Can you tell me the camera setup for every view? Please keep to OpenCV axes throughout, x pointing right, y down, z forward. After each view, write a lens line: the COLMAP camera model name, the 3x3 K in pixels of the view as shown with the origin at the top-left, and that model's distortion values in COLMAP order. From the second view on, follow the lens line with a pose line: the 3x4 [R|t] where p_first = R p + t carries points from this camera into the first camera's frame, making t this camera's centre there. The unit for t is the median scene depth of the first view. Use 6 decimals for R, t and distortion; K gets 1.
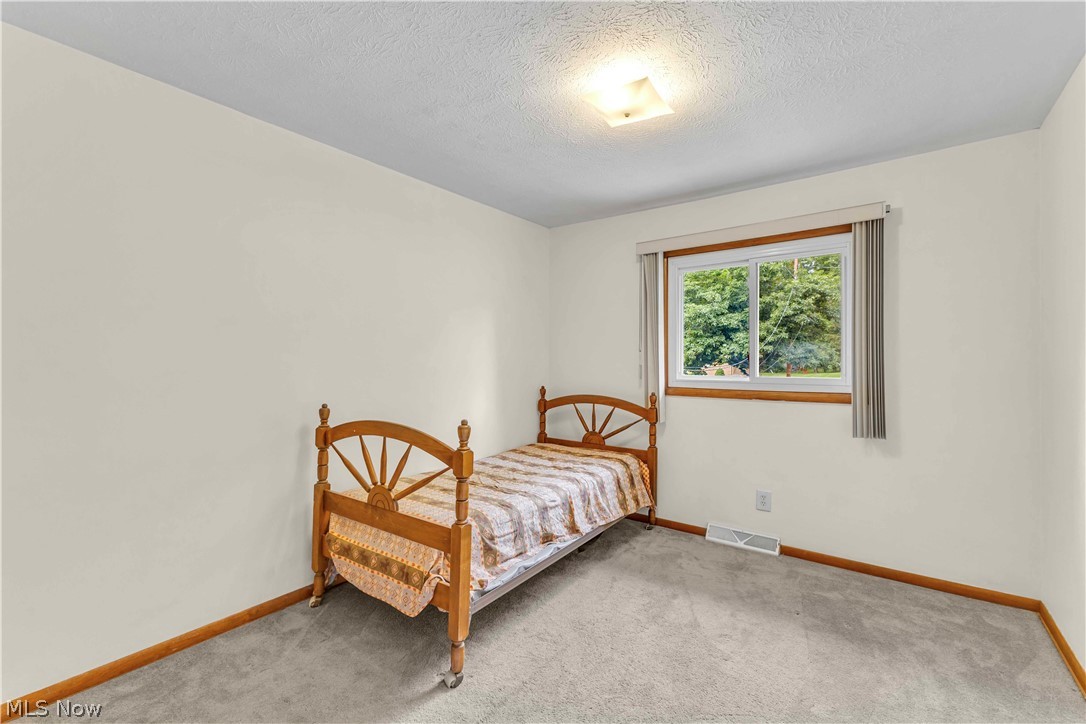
lens RADIAL K [[473.6, 0, 542.6], [0, 473.6, 365.8], [0, 0, 1]] dist [0.018970, -0.000108]
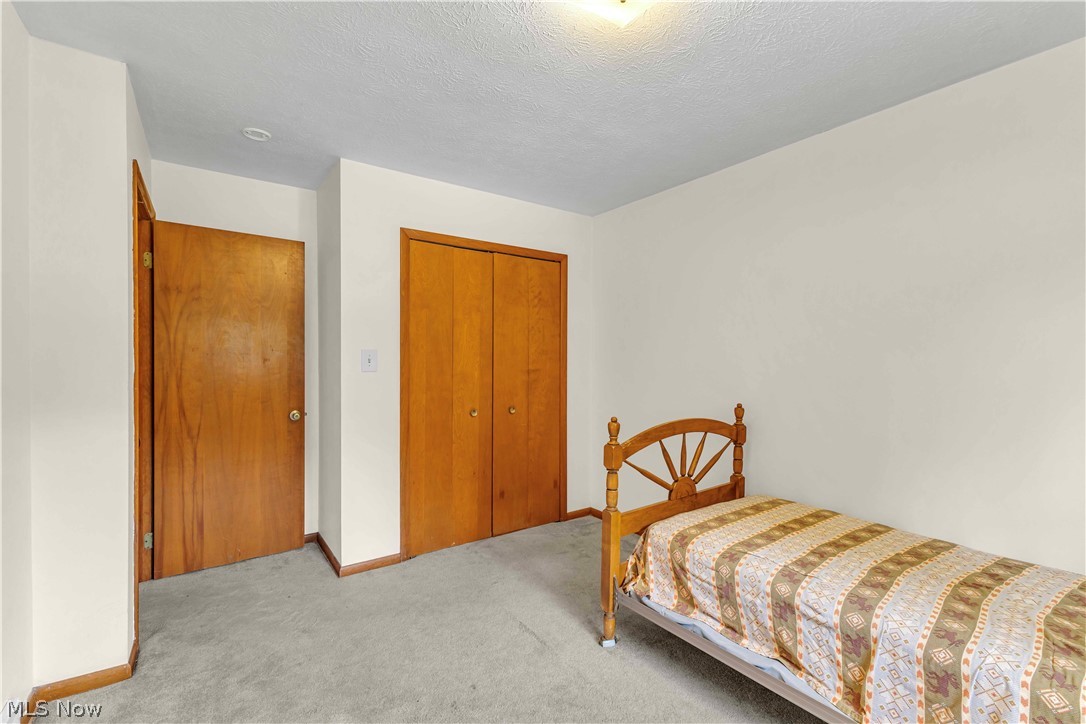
lens RADIAL K [[473.6, 0, 542.6], [0, 473.6, 365.8], [0, 0, 1]] dist [0.018970, -0.000108]
pose [[-0.320862, 0.006960, -0.947100, 0.757292], [-0.010618, 0.999884, 0.010945, -0.013921], [0.947066, 0.013569, -0.320751, 0.976000]]
